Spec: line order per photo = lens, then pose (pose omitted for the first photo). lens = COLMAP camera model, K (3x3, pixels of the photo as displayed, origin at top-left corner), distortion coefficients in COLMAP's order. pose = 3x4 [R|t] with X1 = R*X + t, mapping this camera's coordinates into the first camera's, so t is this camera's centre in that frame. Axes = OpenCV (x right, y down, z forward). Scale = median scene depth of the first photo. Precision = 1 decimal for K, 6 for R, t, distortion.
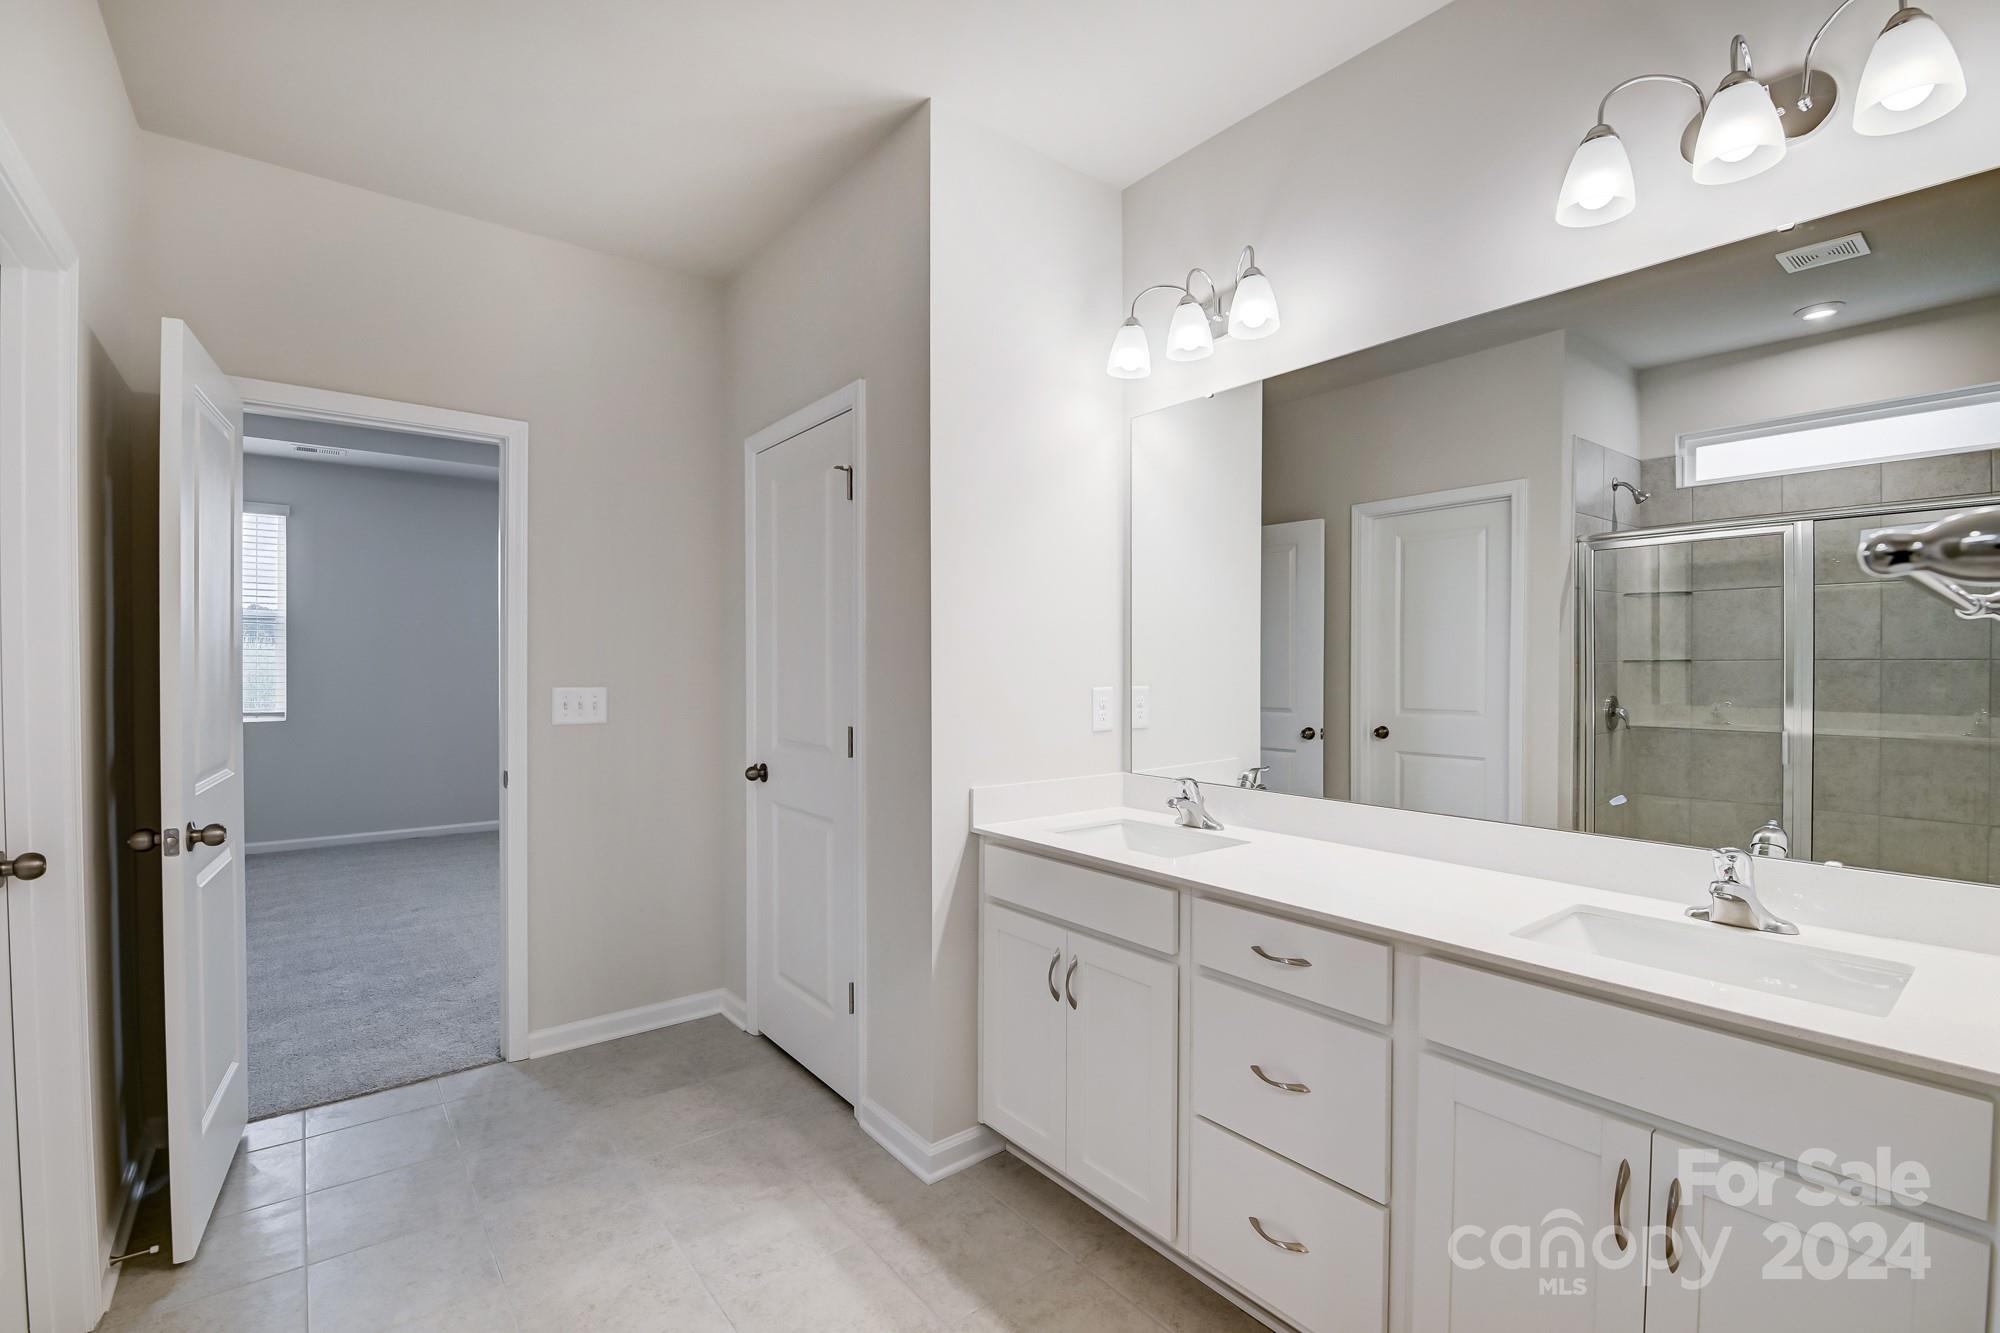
lens RADIAL K [[867.4, 0, 1000.0], [0, 867.4, 666.5], [0, 0, 1]] dist [0.001302, 0.000157]
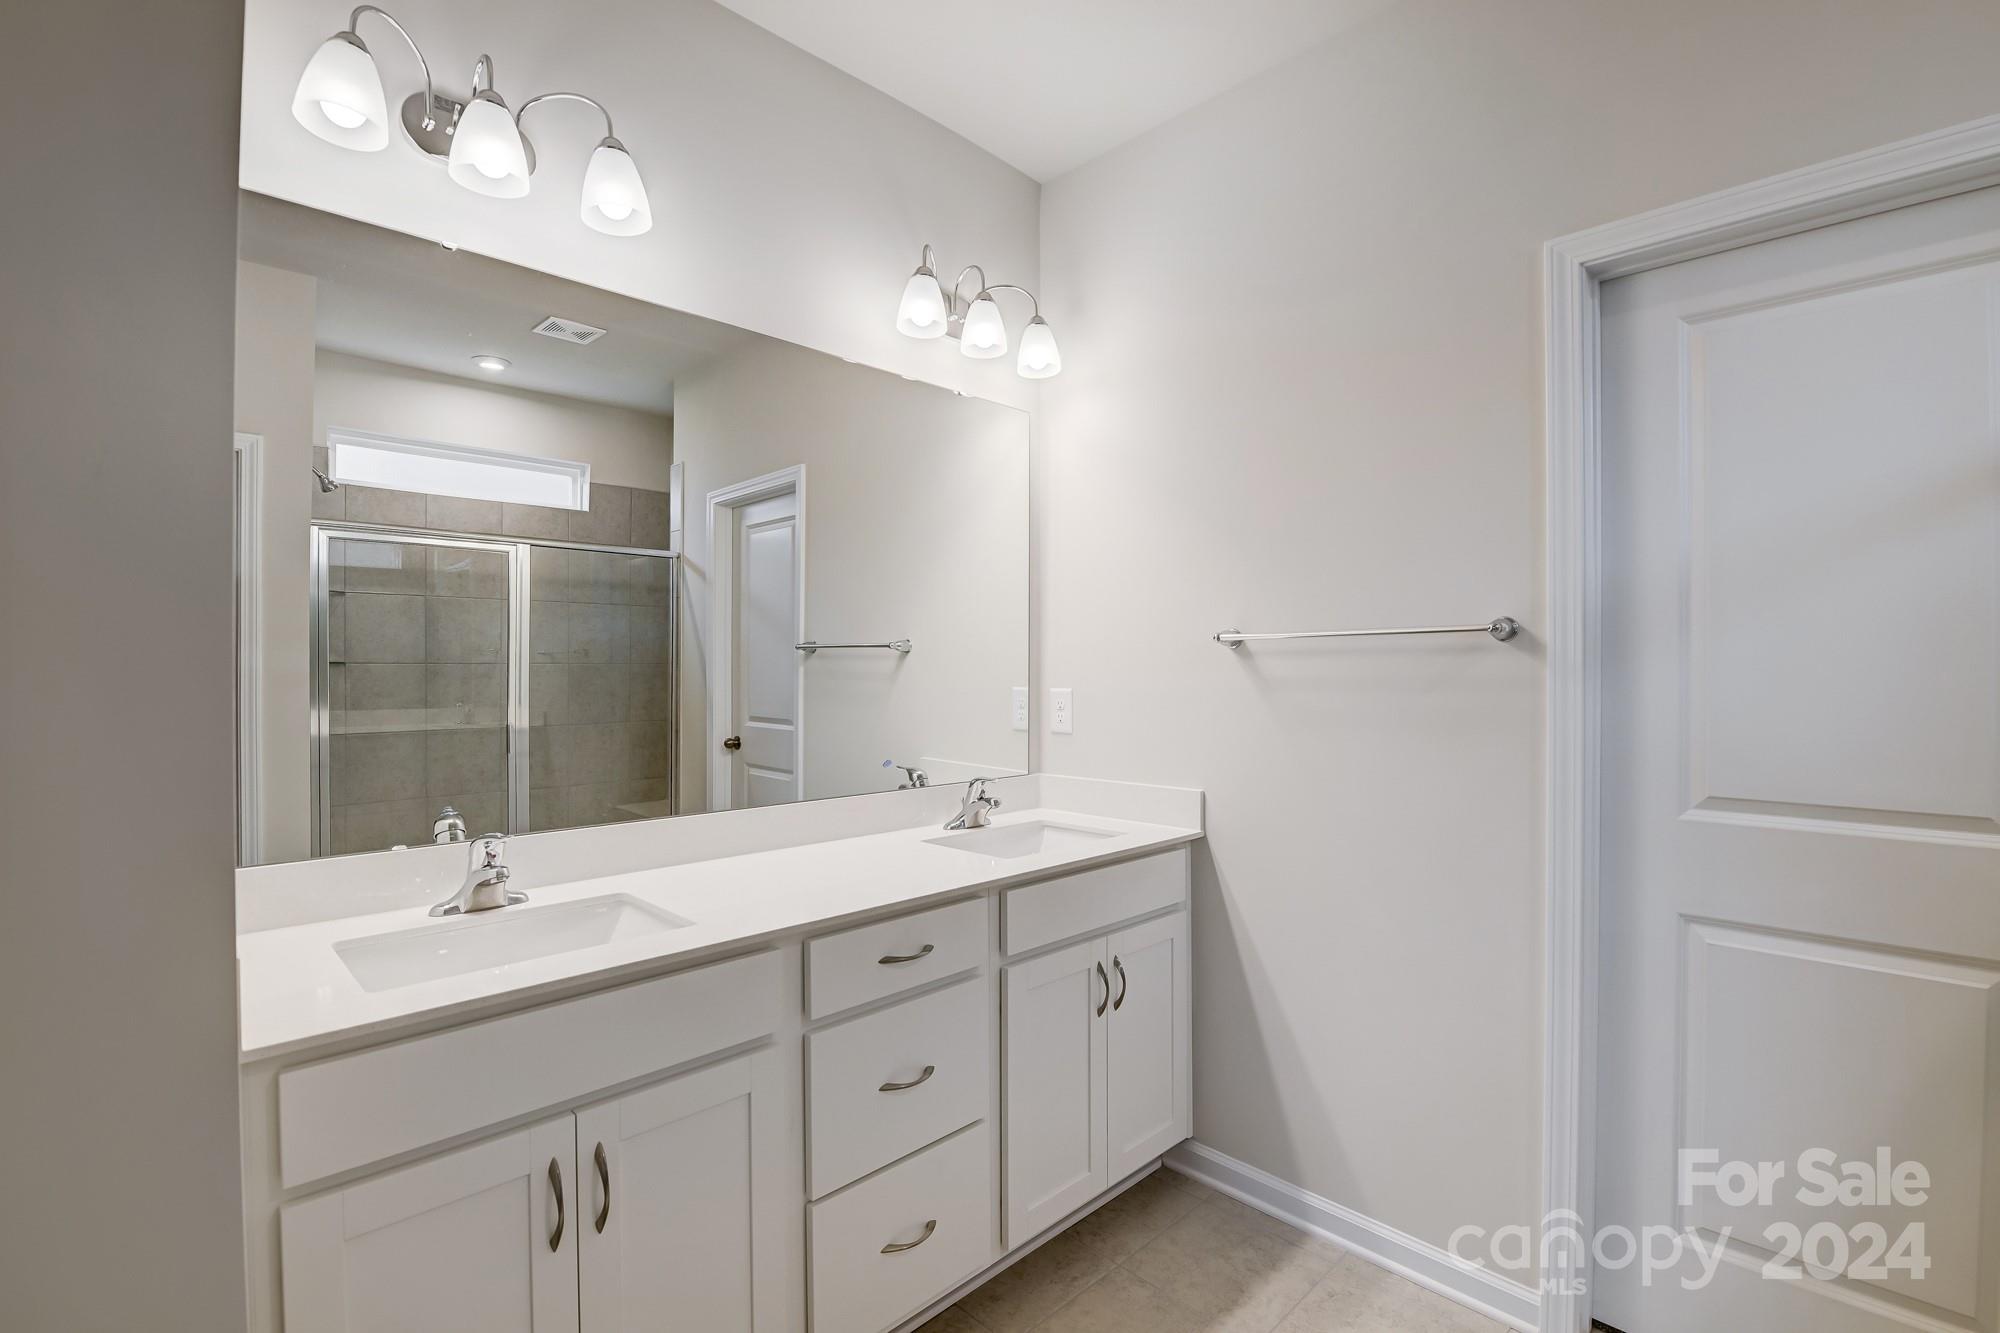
lens RADIAL K [[912.7, 0, 1000.0], [0, 912.7, 666.5], [0, 0, 1]] dist [-0.001748, -0.000079]
pose [[-0.101850, -0.001529, 0.994799, -0.363103], [0.004426, 0.999988, 0.001990, -0.002752], [-0.994790, 0.004606, -0.101842, 0.480513]]
